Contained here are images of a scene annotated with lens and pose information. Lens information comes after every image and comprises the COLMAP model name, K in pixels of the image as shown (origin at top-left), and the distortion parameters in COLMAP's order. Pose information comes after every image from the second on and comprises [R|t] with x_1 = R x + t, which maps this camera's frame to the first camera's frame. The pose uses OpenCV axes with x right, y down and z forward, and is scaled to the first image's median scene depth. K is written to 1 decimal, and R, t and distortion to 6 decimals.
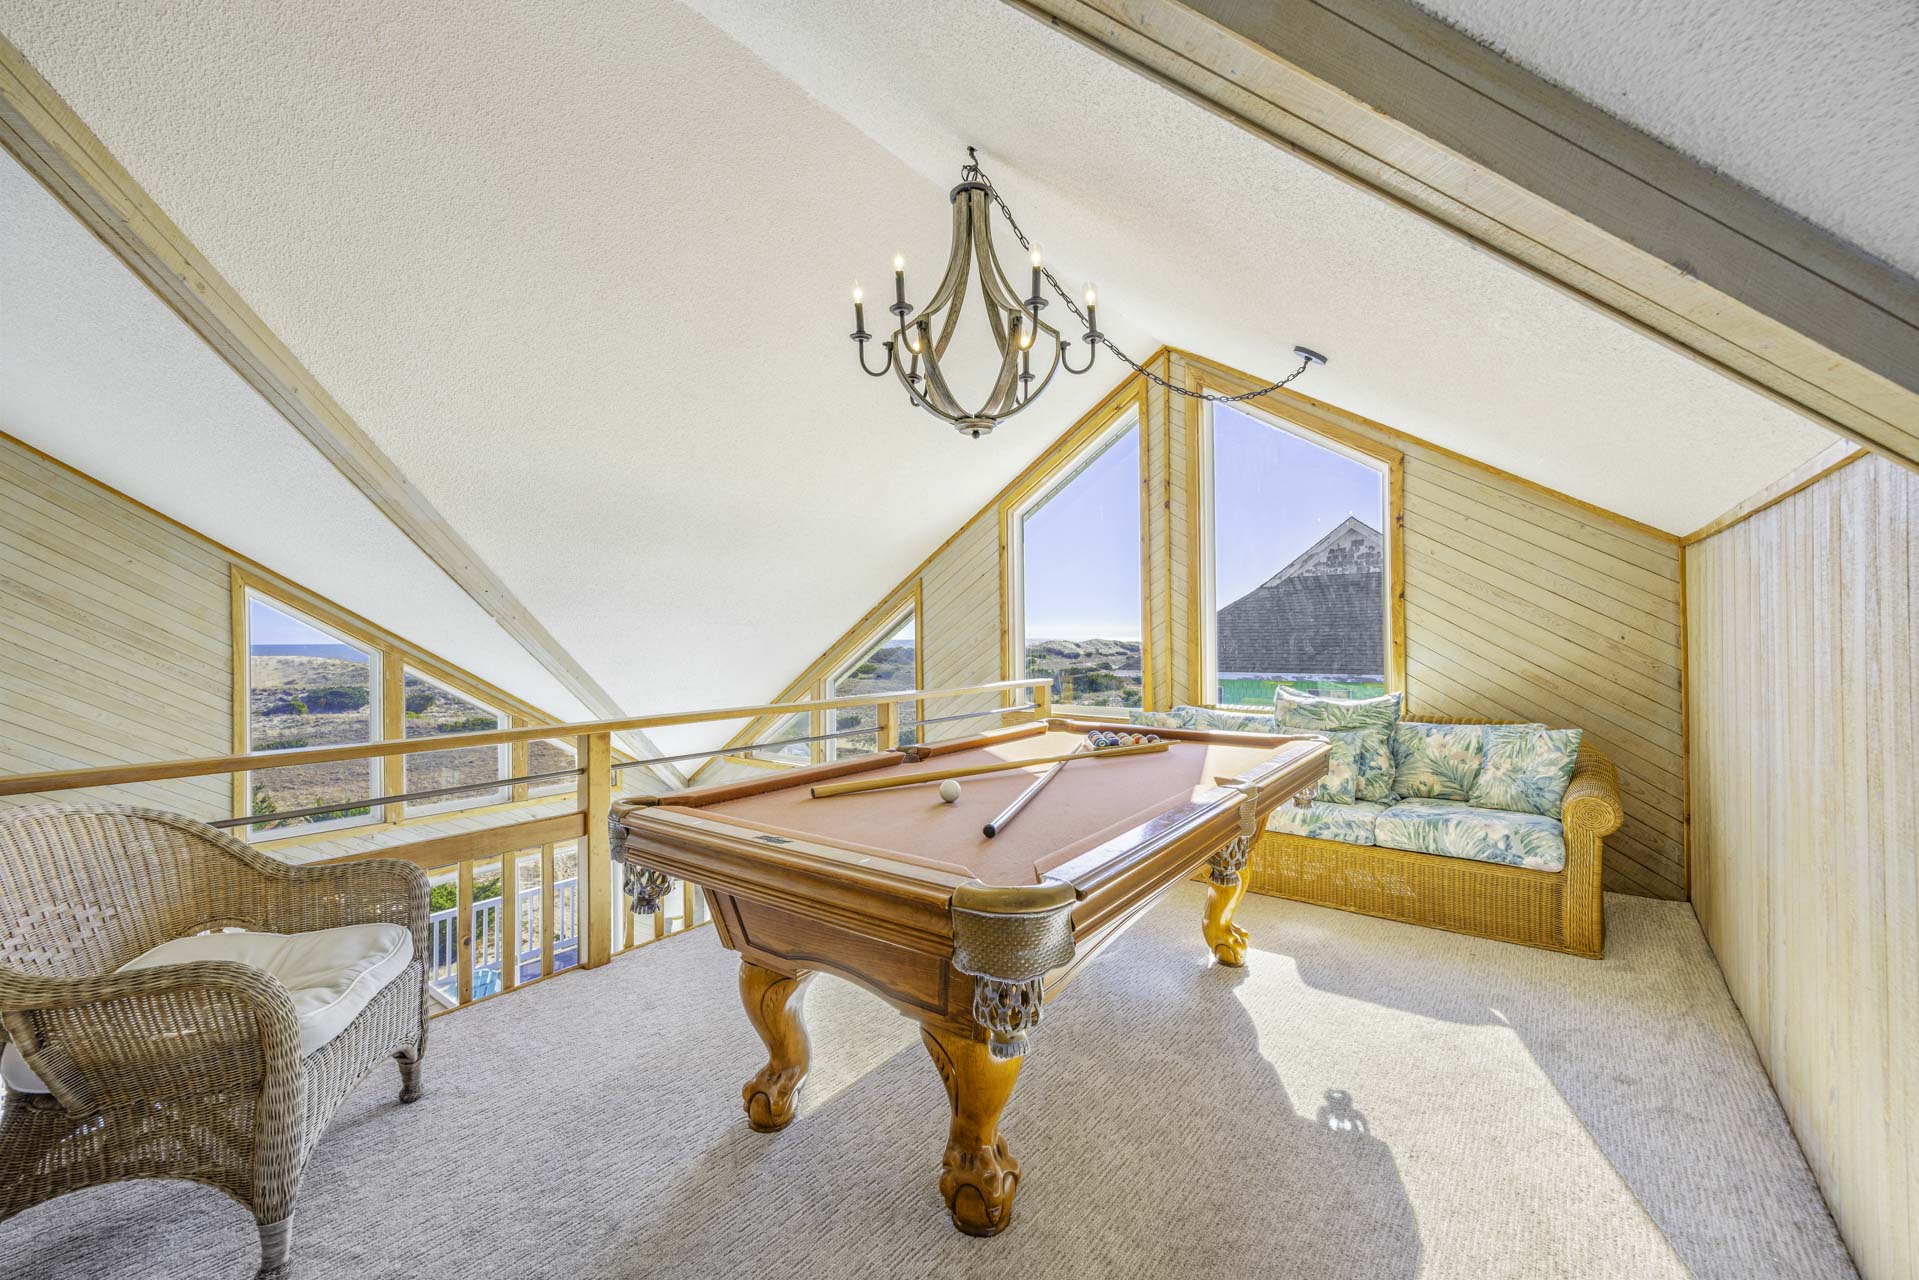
lens RADIAL K [[733.3, 0, 952.5], [0, 733.3, 663.6], [0, 0, 1]] dist [-0.001153, -0.000196]
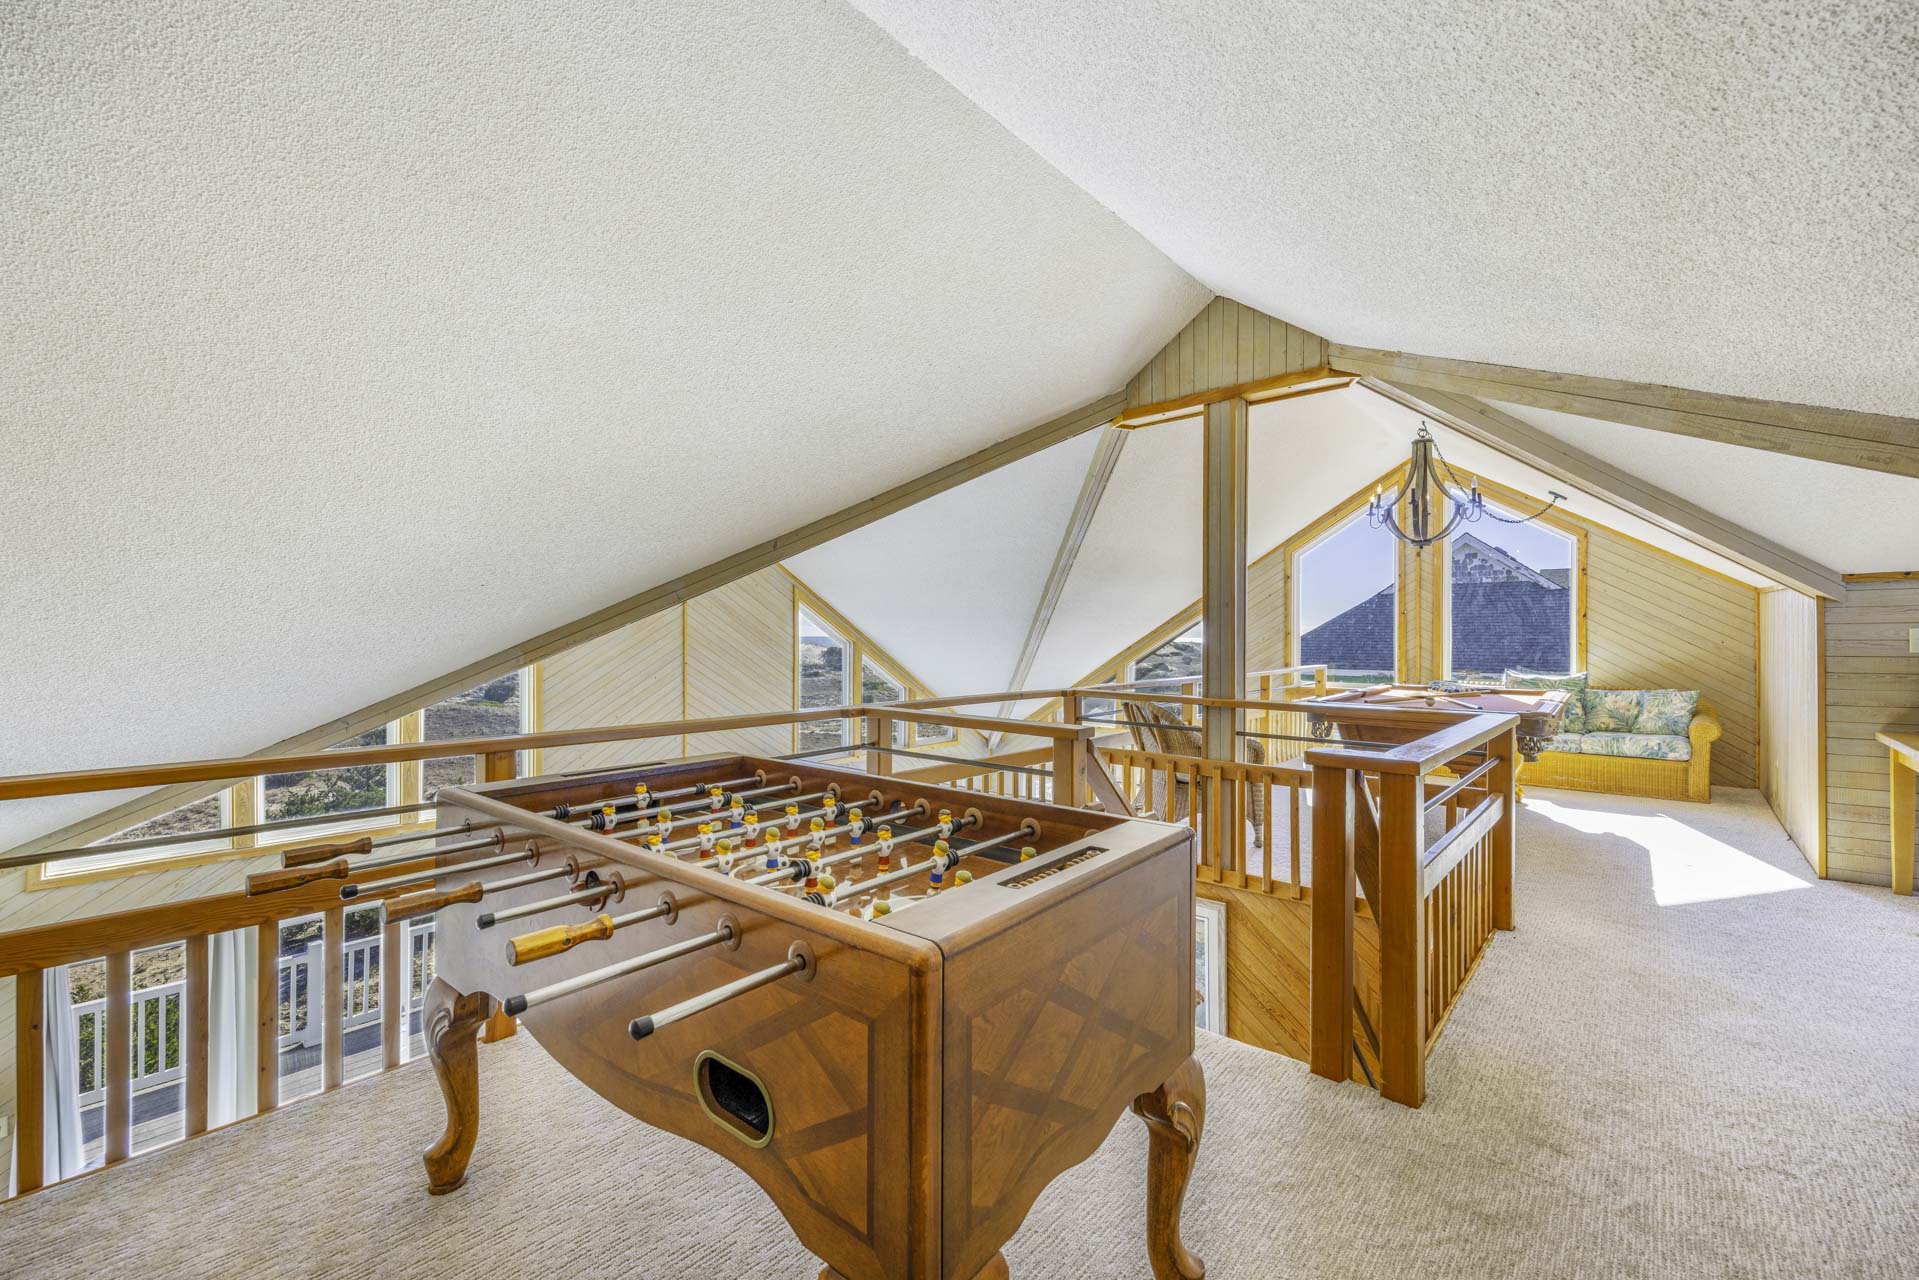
lens RADIAL K [[750.0, 0, 962.9], [0, 750.0, 661.7], [0, 0, 1]] dist [-0.000087, -0.000003]
pose [[0.998754, 0.013699, -0.047991, -0.810838], [-0.013721, 0.999906, -0.000116, 0.036353], [0.047985, 0.000774, 0.998848, -0.876808]]
